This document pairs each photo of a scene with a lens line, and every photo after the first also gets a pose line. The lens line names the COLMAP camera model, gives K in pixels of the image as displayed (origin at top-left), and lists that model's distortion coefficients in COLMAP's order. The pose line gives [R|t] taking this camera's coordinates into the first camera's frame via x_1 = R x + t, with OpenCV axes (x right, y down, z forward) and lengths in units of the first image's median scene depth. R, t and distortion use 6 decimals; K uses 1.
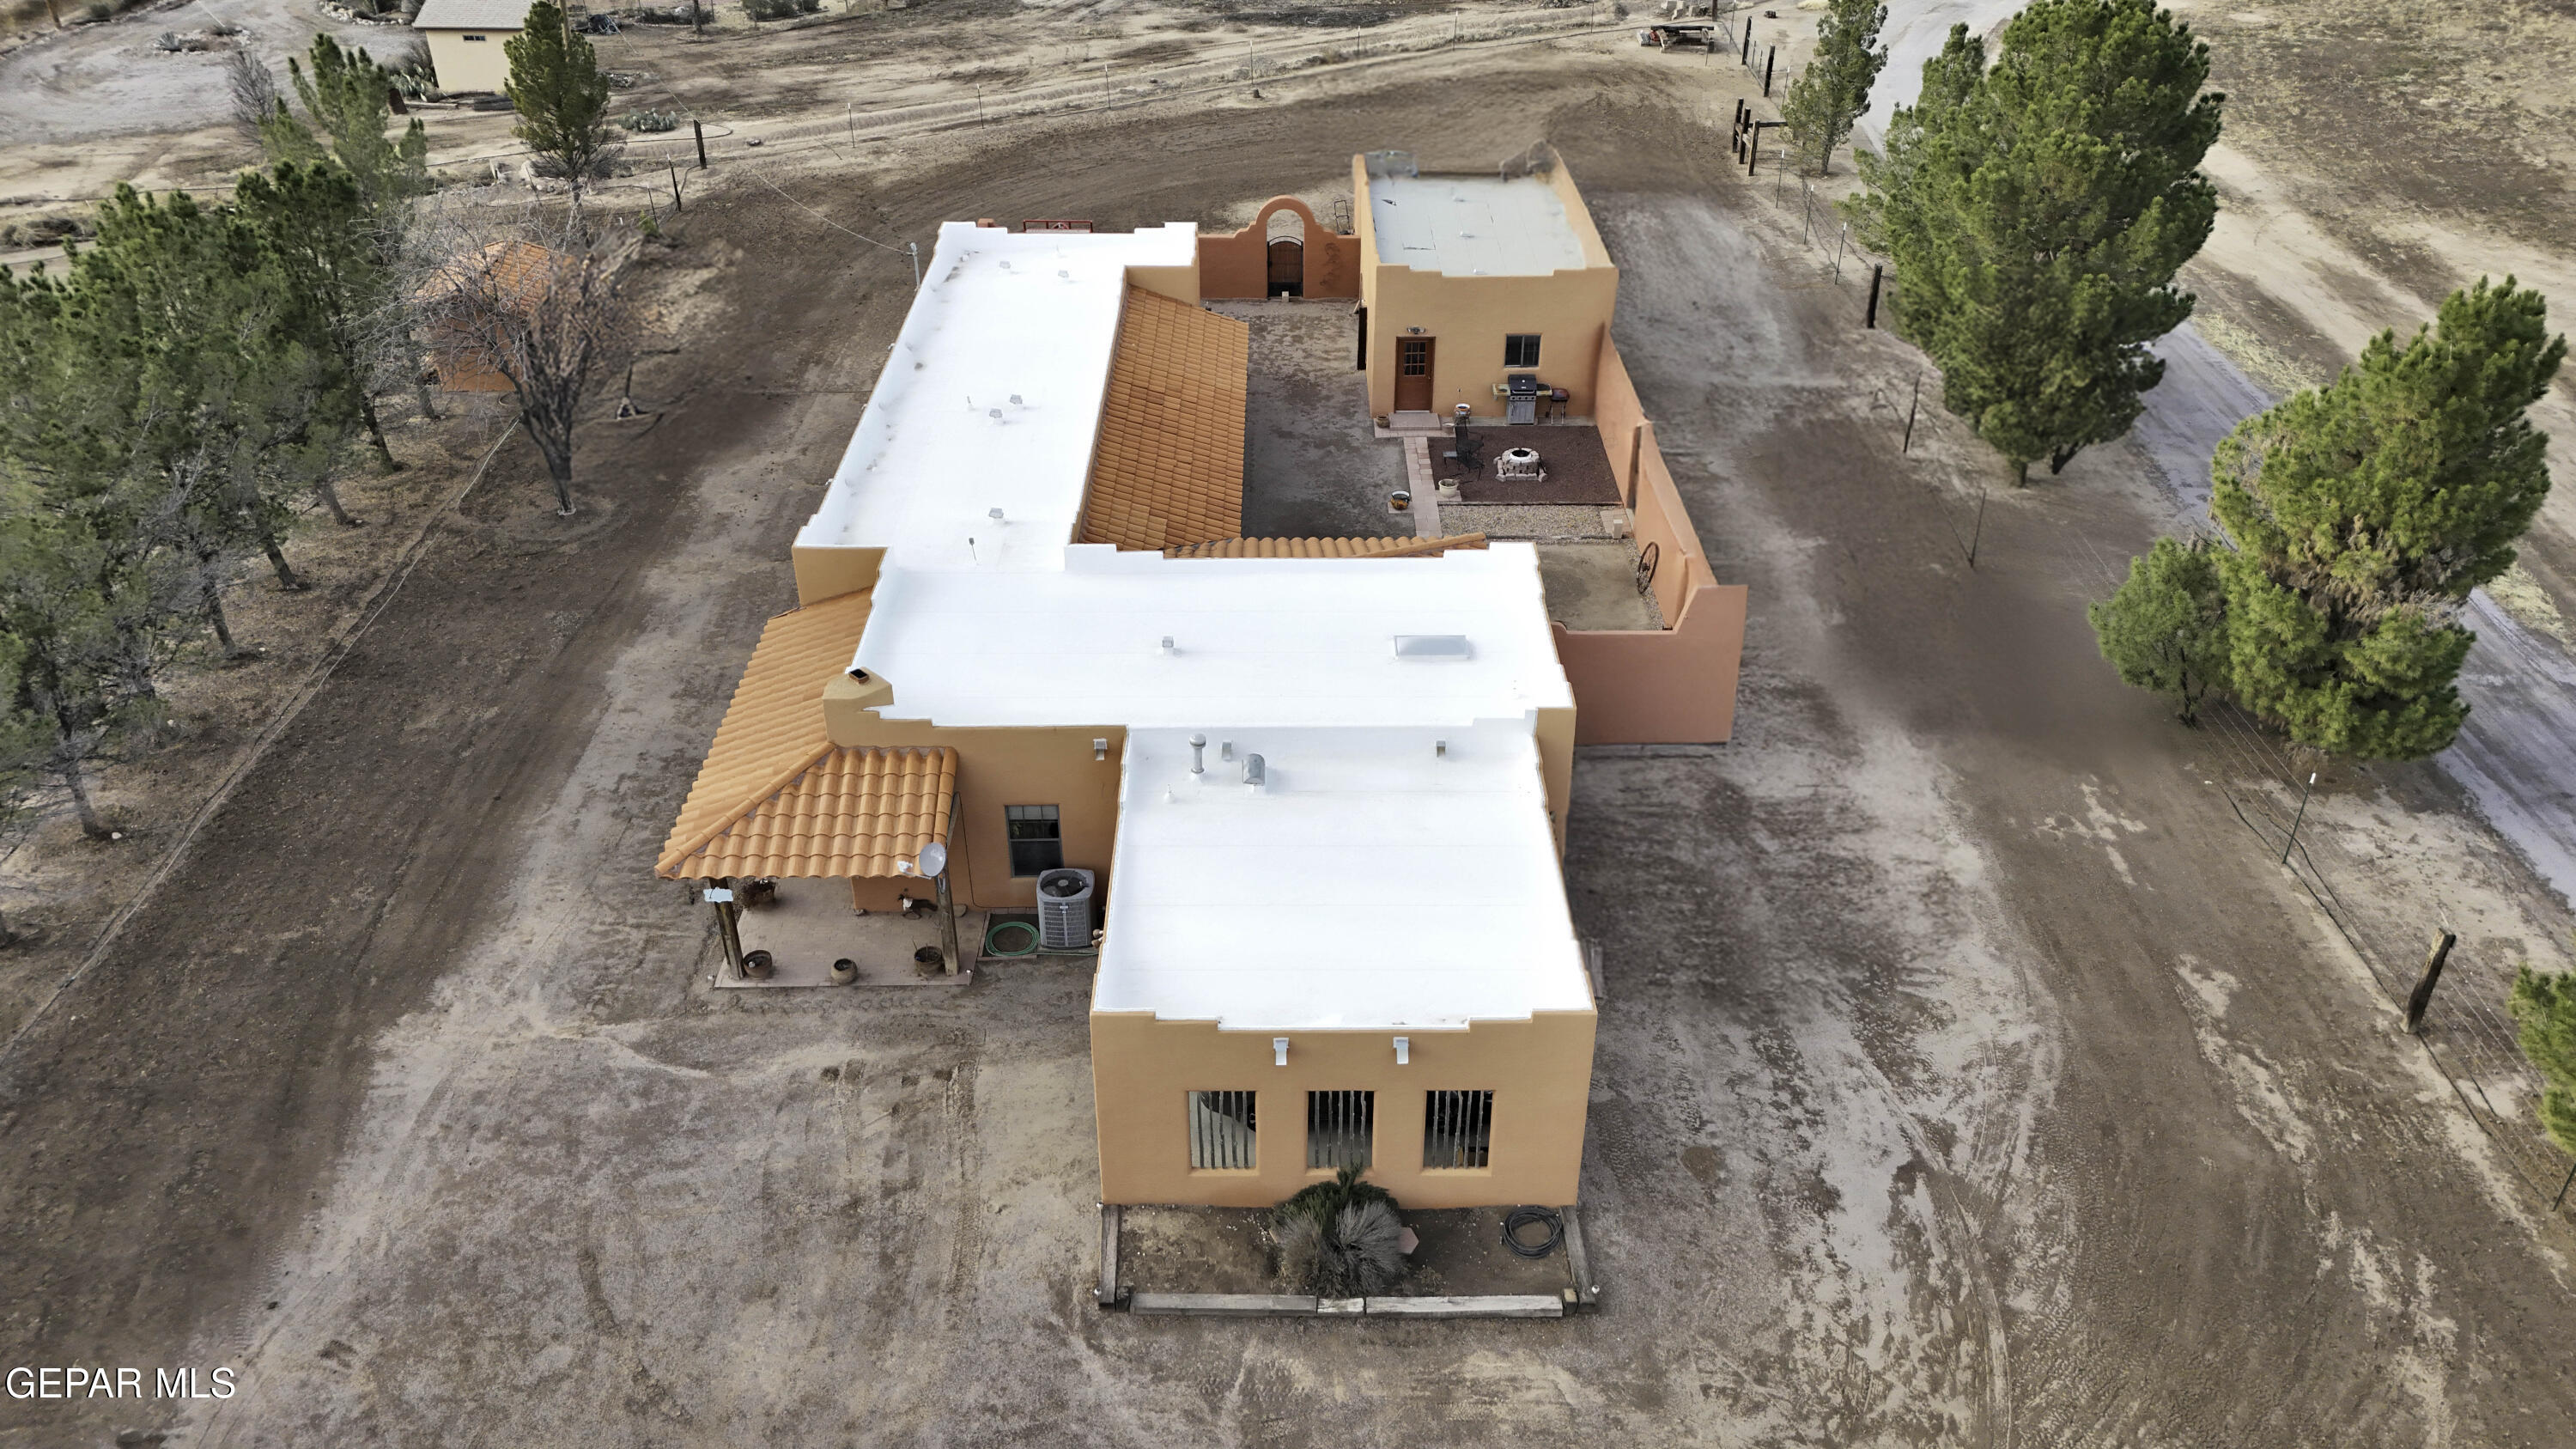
lens RADIAL K [[1892.1, 0, 1288.8], [0, 1892.1, 721.4], [0, 0, 1]] dist [0.088072, -0.084324]
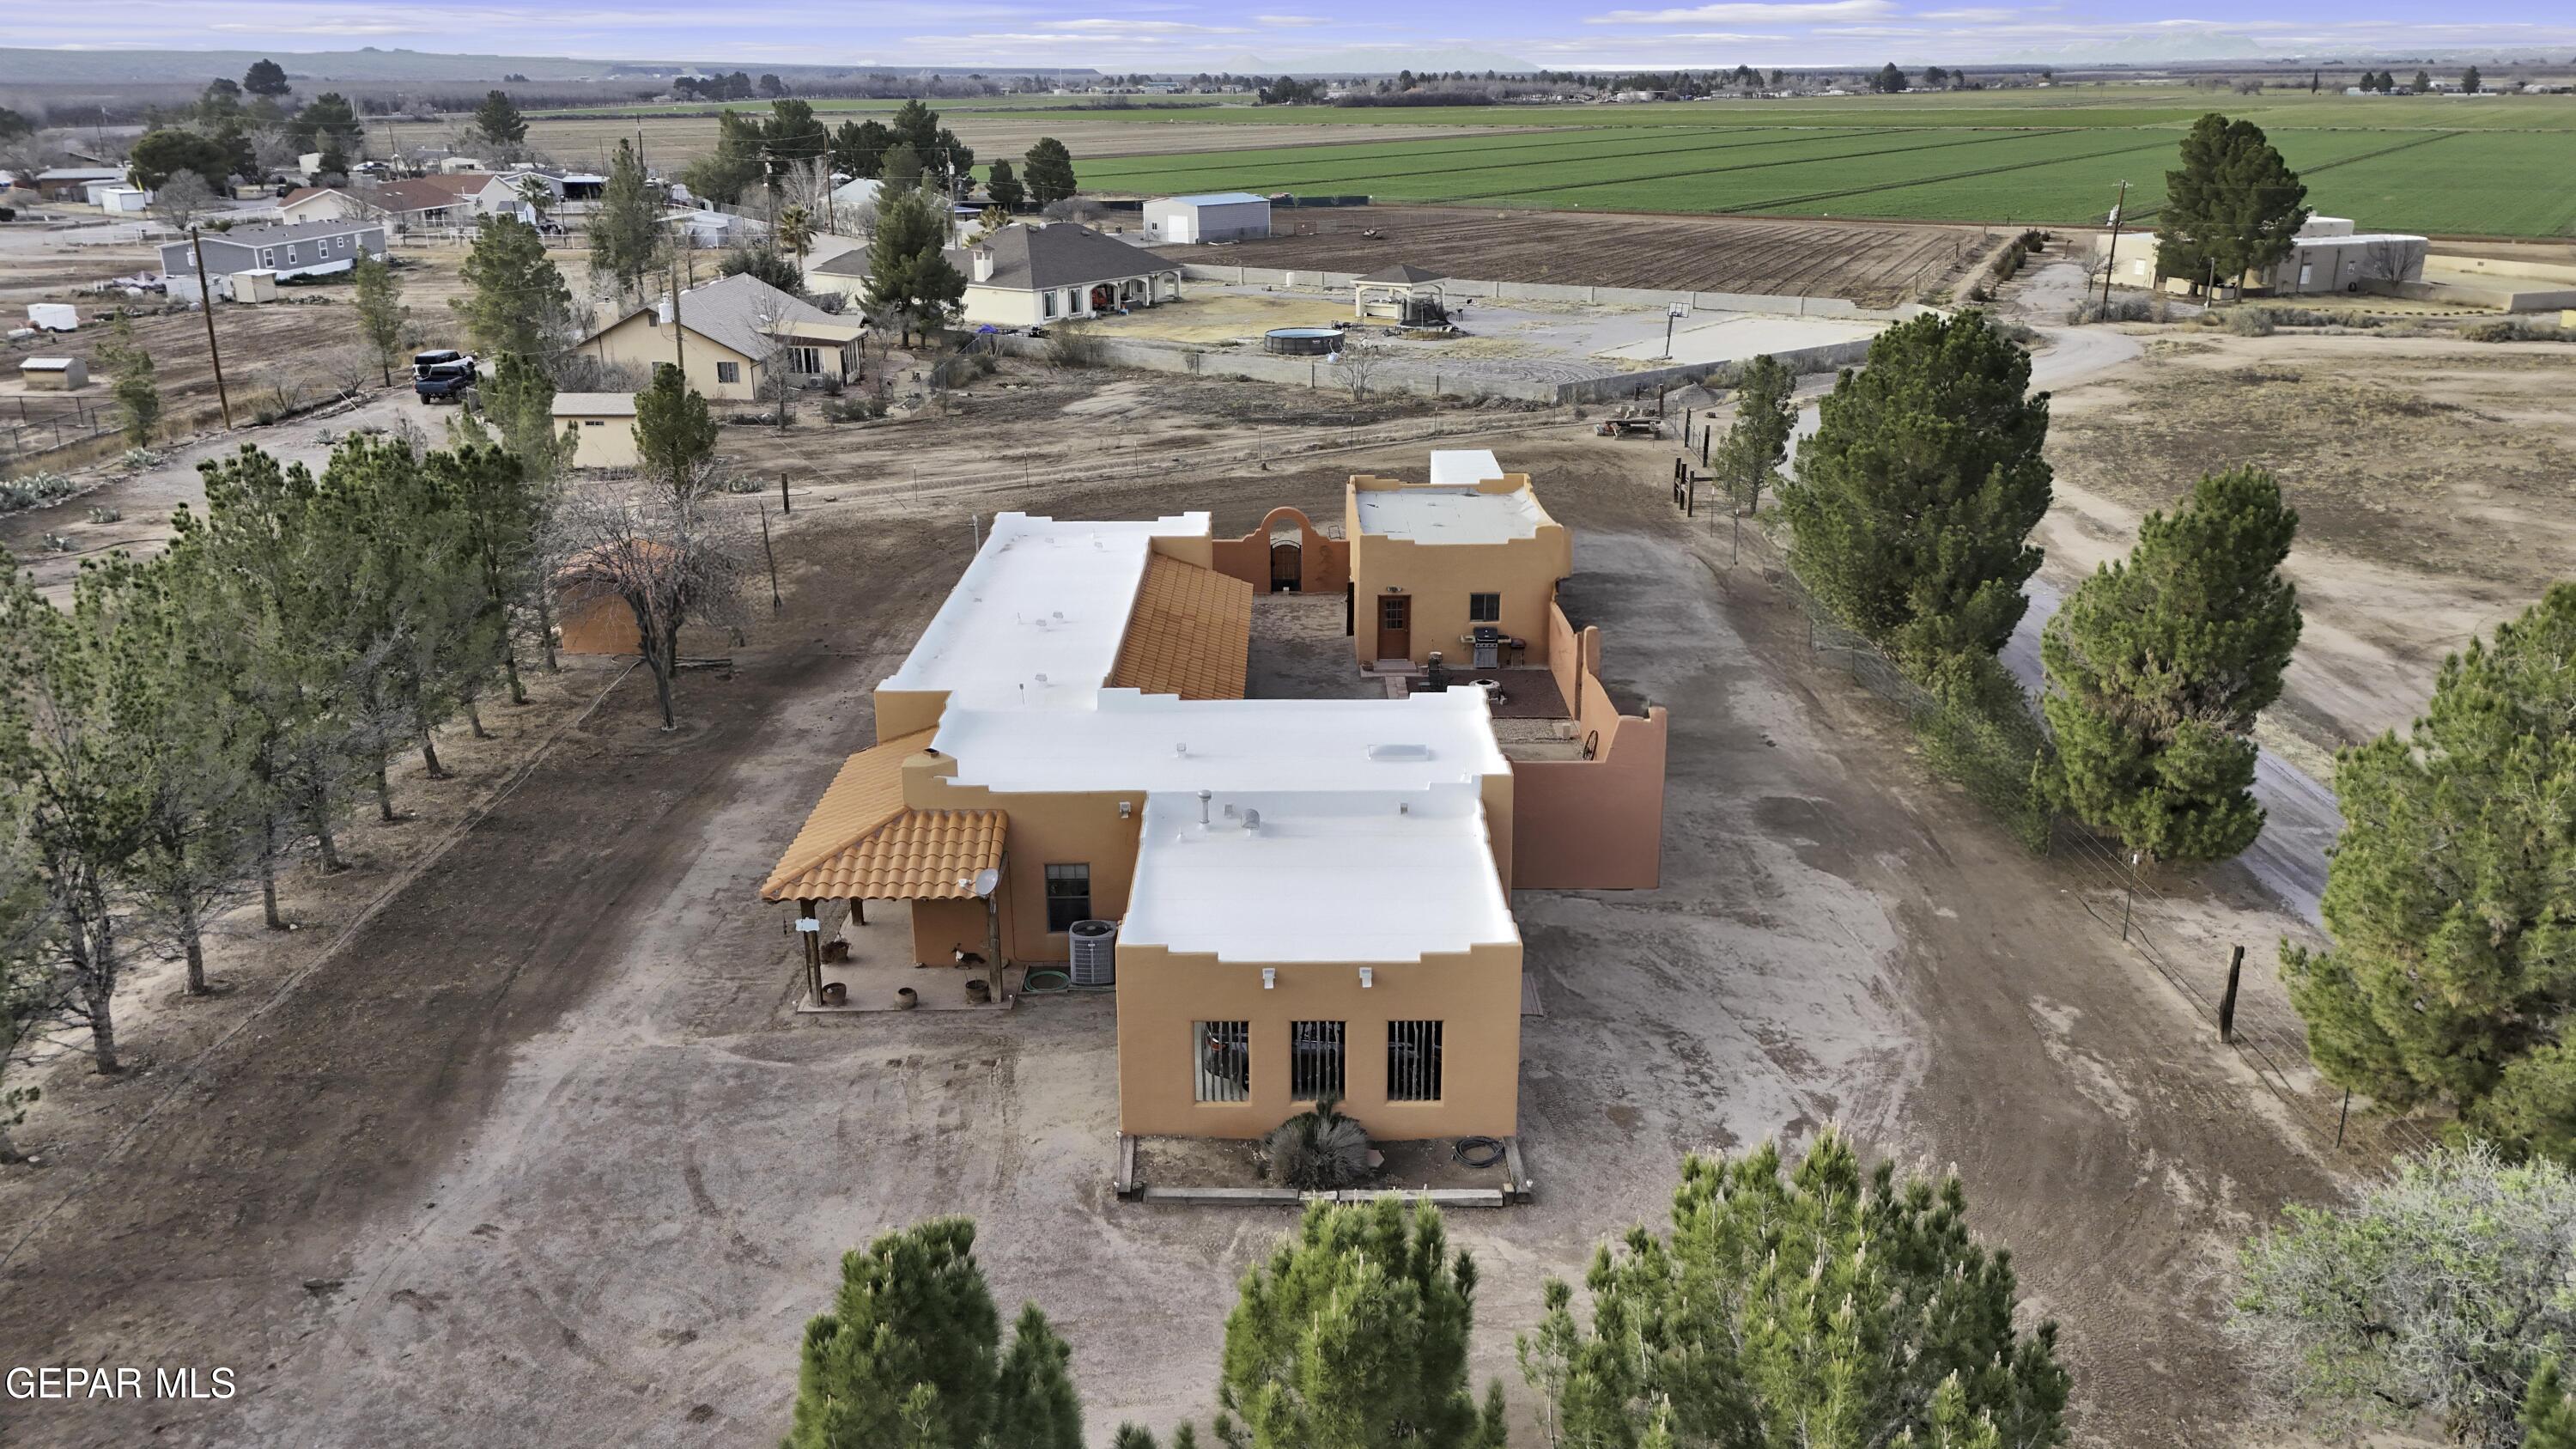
lens RADIAL K [[1892.1, 0, 1287.4], [0, 1892.1, 718.7], [0, 0, 1]] dist [0.088072, -0.084324]
pose [[0.999969, -0.002149, -0.007538, 0.012871], [0.000250, 0.969954, -0.243289, 0.223805], [0.007835, 0.243279, 0.969925, -0.174106]]
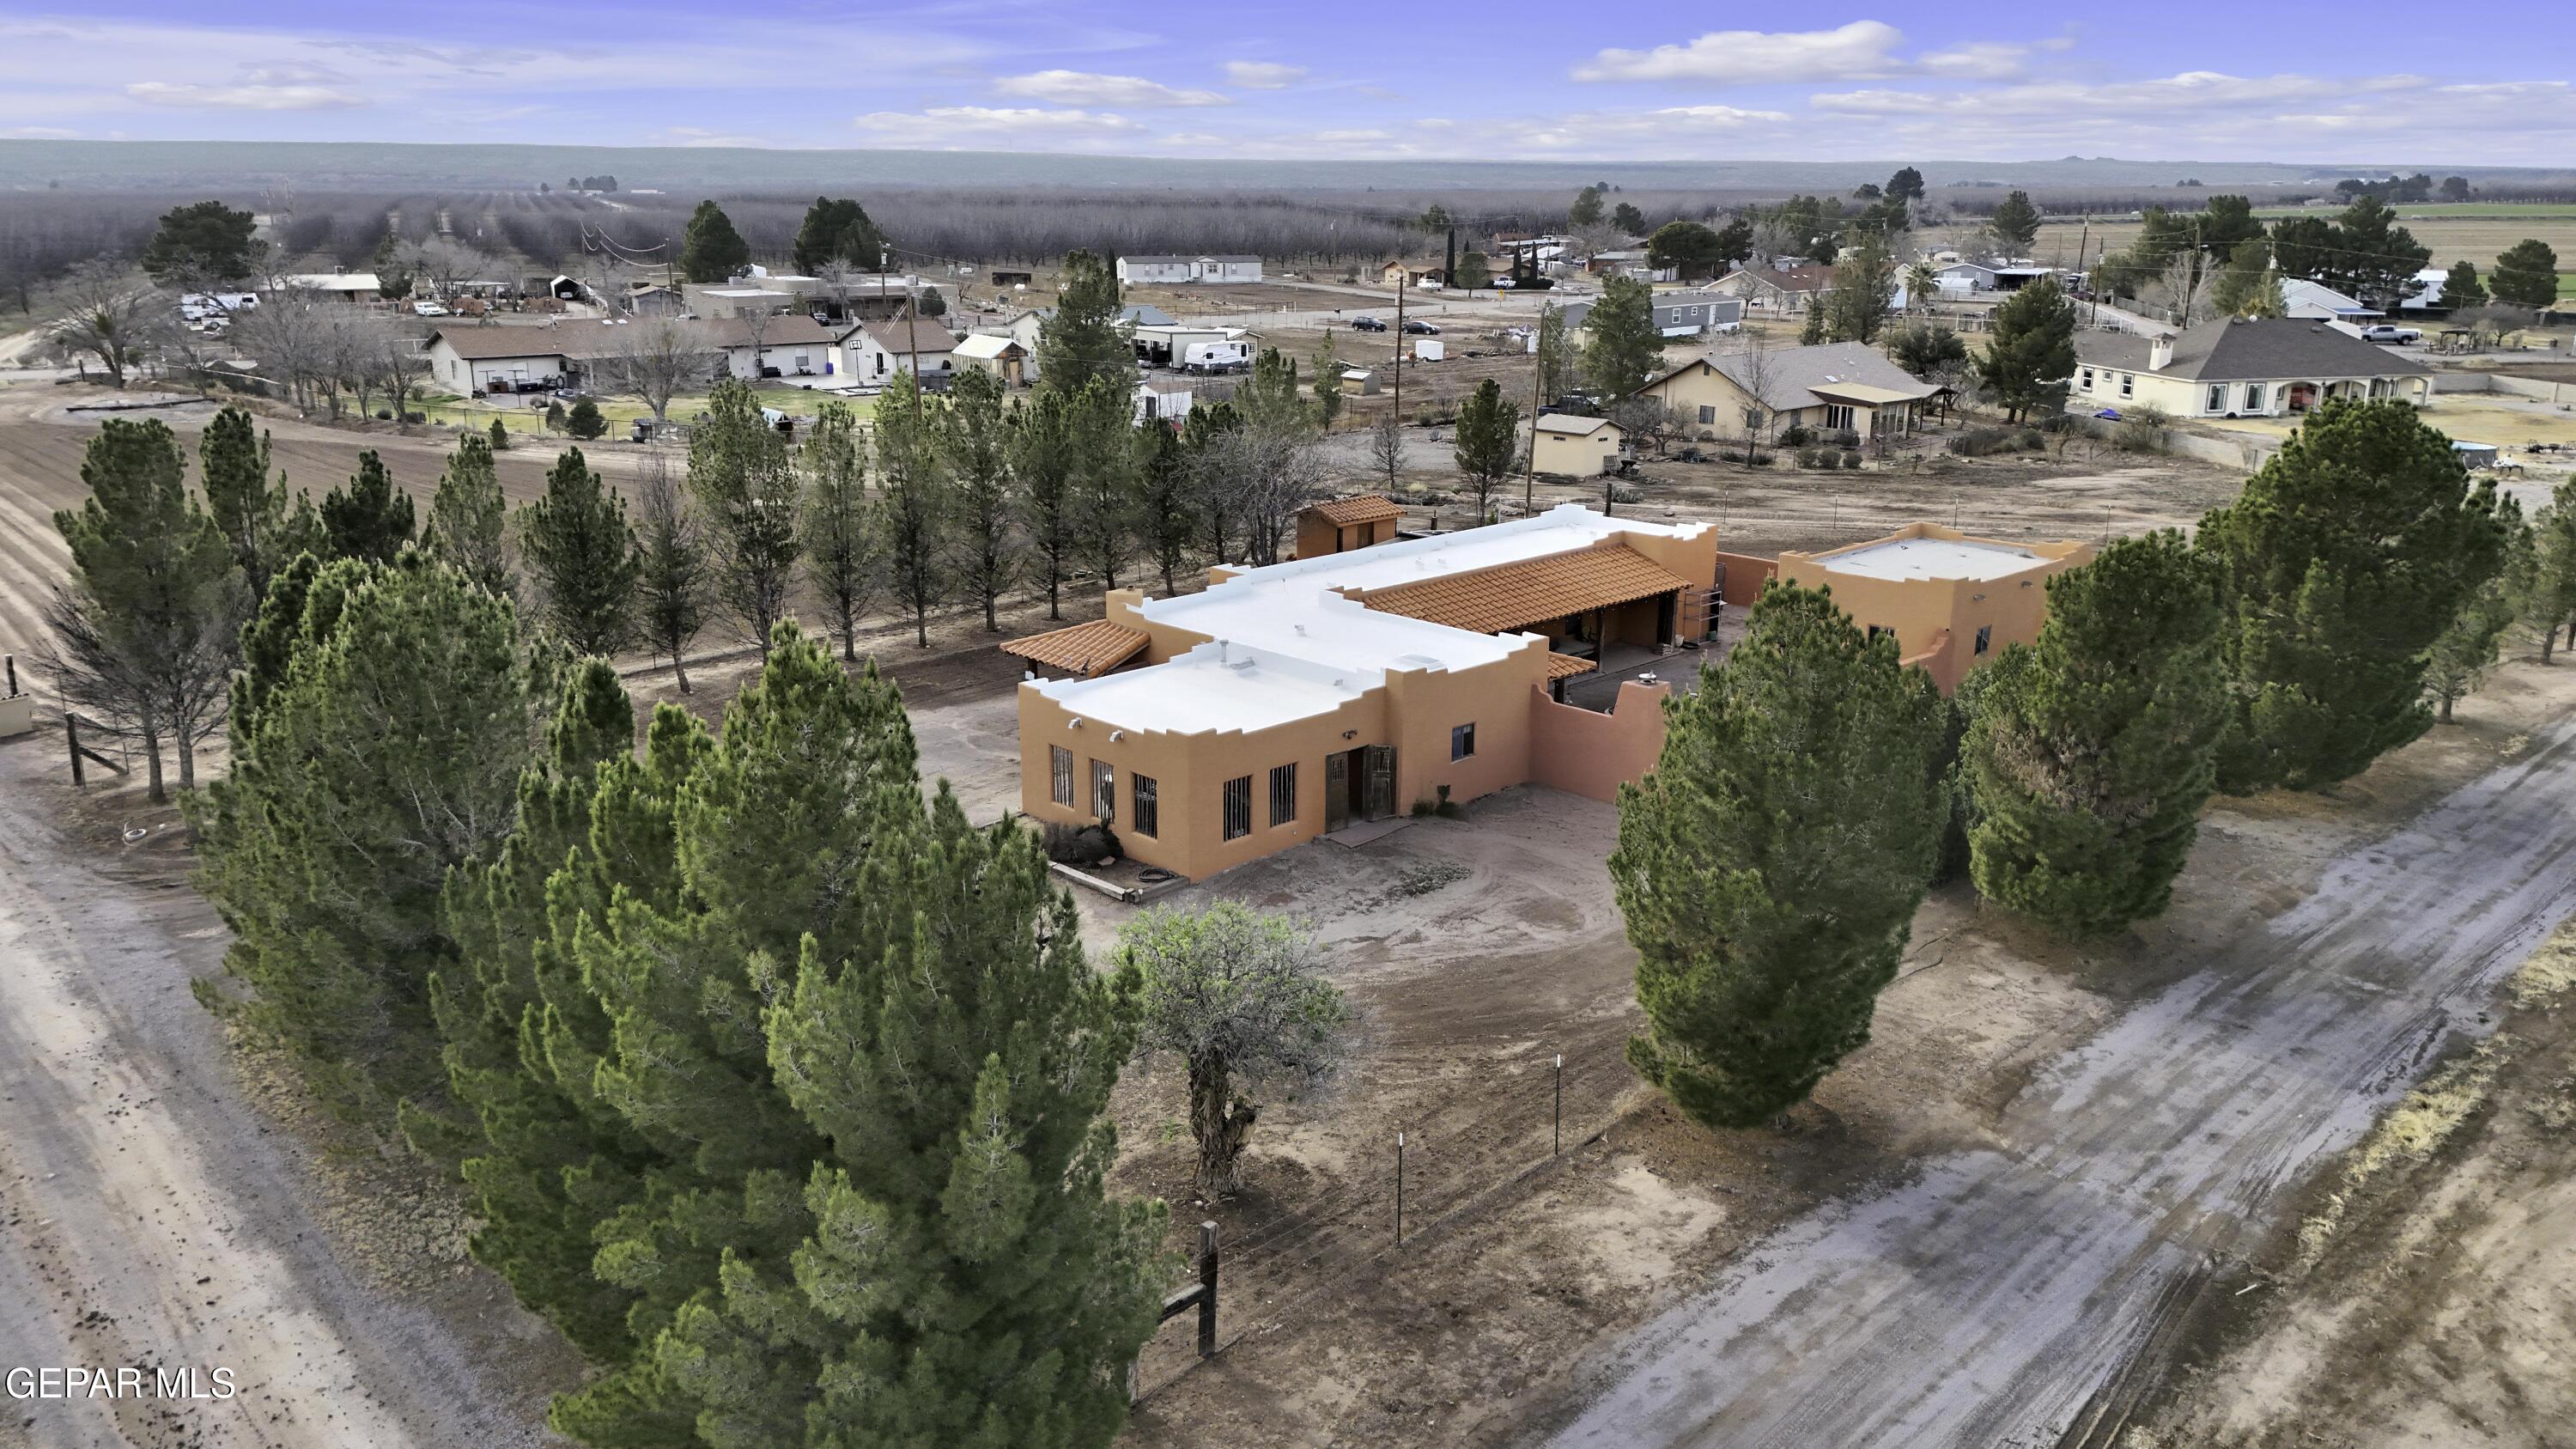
lens RADIAL K [[1892.1, 0, 1286.4], [0, 1892.1, 728.7], [0, 0, 1]] dist [0.088072, -0.084324]
pose [[0.692758, 0.203033, -0.692000, 1.036335], [-0.394302, 0.910062, -0.127722, 0.241773], [0.603831, 0.361338, 0.710509, -0.143370]]
